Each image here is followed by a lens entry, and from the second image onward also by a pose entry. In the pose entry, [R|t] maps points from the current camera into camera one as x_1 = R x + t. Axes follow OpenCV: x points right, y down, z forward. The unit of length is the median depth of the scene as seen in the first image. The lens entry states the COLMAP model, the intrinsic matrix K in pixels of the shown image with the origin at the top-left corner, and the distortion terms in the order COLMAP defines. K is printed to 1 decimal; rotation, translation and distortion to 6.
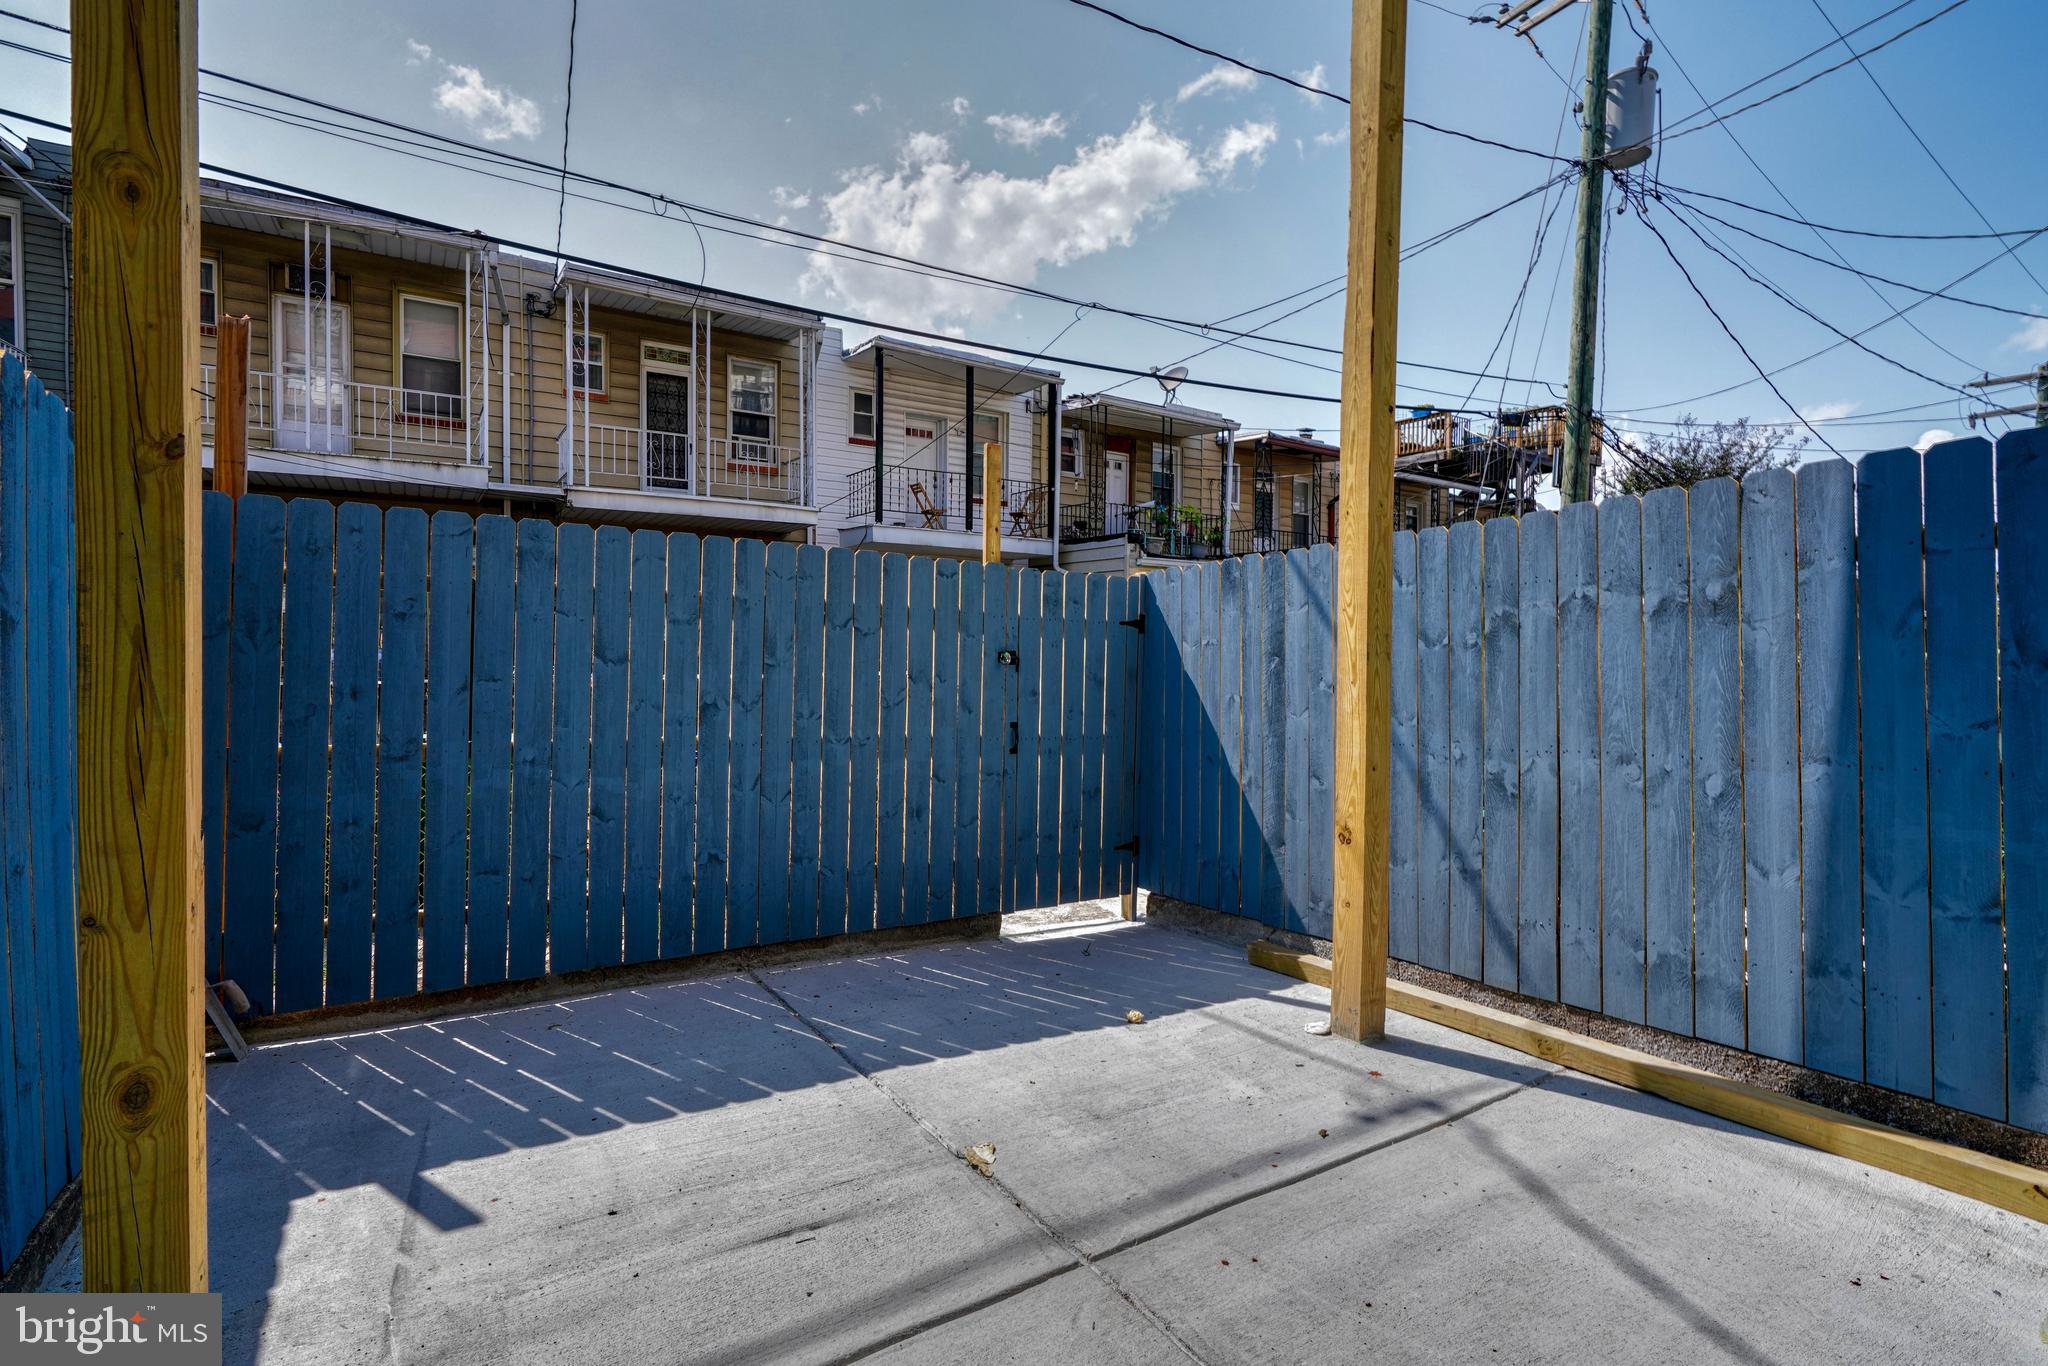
lens RADIAL K [[936.3, 0, 1007.8], [0, 936.3, 666.6], [0, 0, 1]] dist [-0.013733, 0.006323]
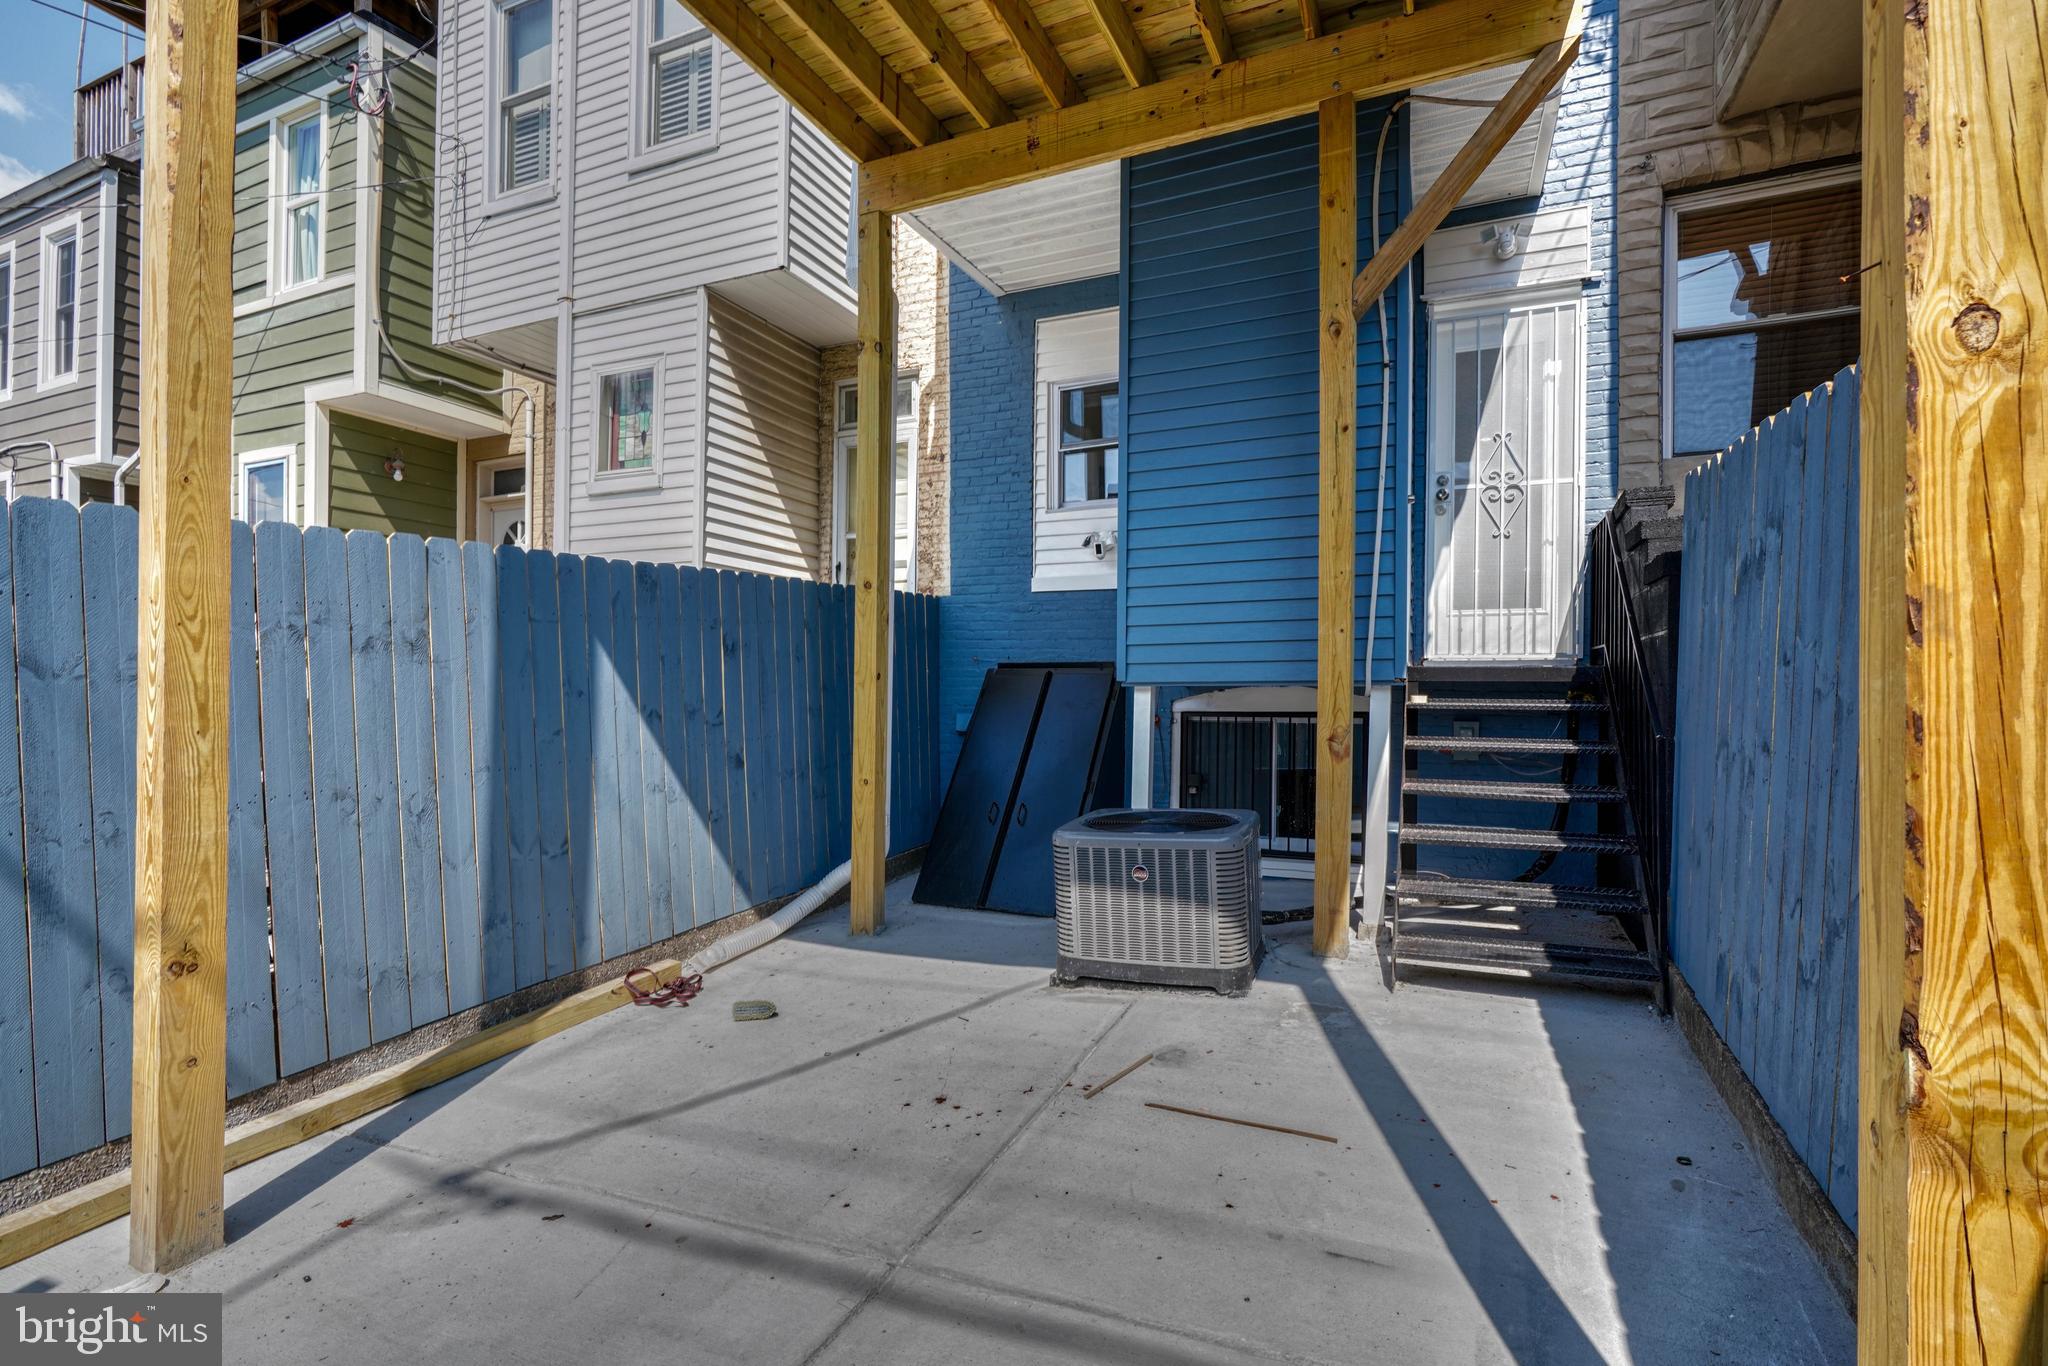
lens RADIAL K [[936.3, 0, 1007.8], [0, 936.3, 666.6], [0, 0, 1]] dist [-0.013733, 0.006323]
pose [[-0.547200, 0.013945, 0.836886, -0.625521], [0.000839, 0.999870, -0.016113, -0.024706], [-0.837002, -0.008115, -0.547140, 1.040928]]
